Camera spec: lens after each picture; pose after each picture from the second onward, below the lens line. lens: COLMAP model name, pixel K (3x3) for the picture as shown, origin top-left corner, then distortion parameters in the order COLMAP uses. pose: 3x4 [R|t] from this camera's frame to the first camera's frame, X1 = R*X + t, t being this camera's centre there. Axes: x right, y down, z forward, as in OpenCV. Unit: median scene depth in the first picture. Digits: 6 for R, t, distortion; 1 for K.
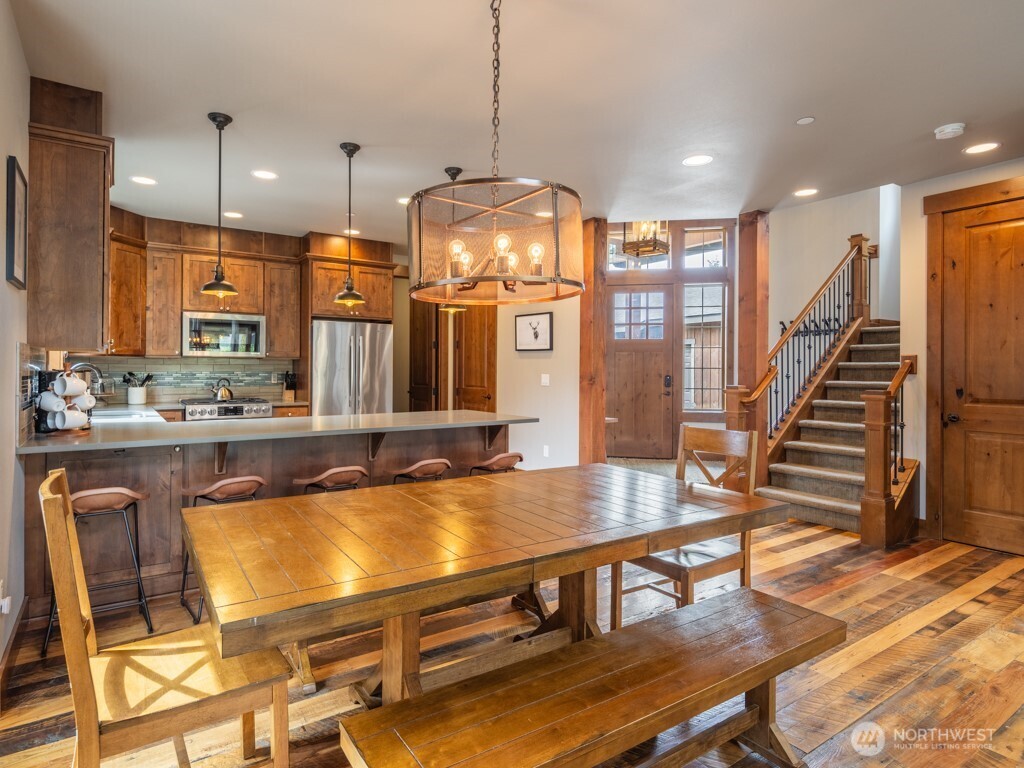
lens RADIAL K [[555.1, 0, 427.5], [0, 555.1, 364.6], [0, 0, 1]] dist [-0.000285, -0.000334]
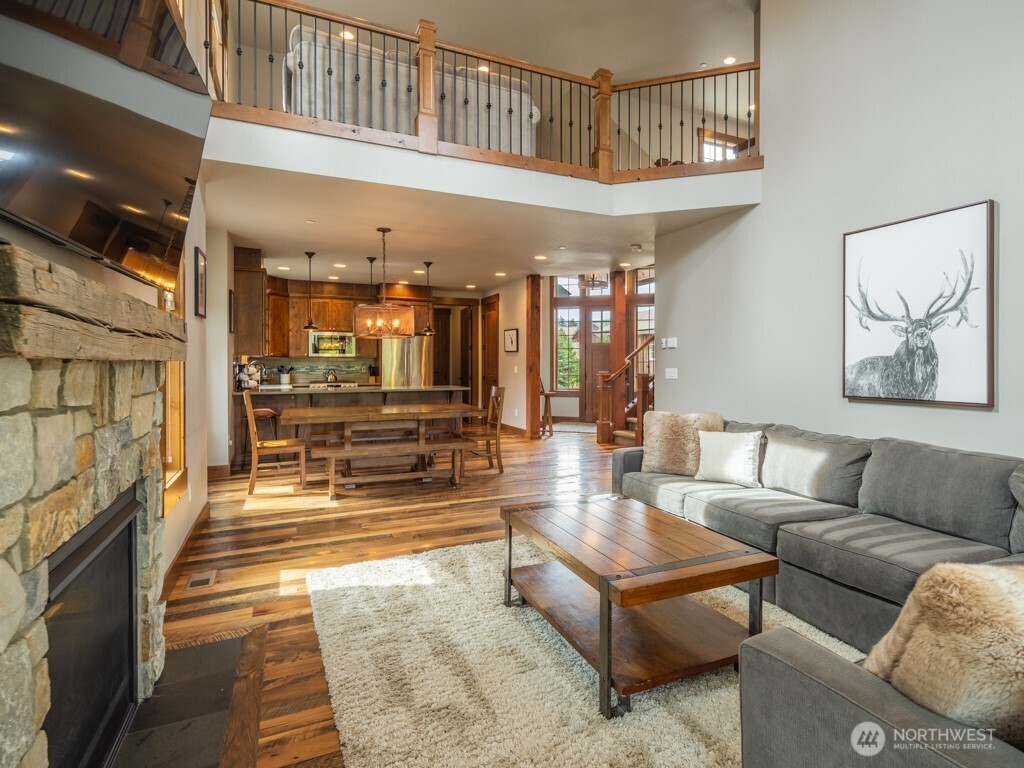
lens RADIAL K [[567.4, 0, 515.1], [0, 567.4, 368.9], [0, 0, 1]] dist [-0.002468, -0.000845]
pose [[0.990785, -0.002790, -0.135415, 0.470263], [0.004874, 0.999875, 0.015059, -0.000230], [0.135356, -0.015581, 0.990674, -0.729108]]
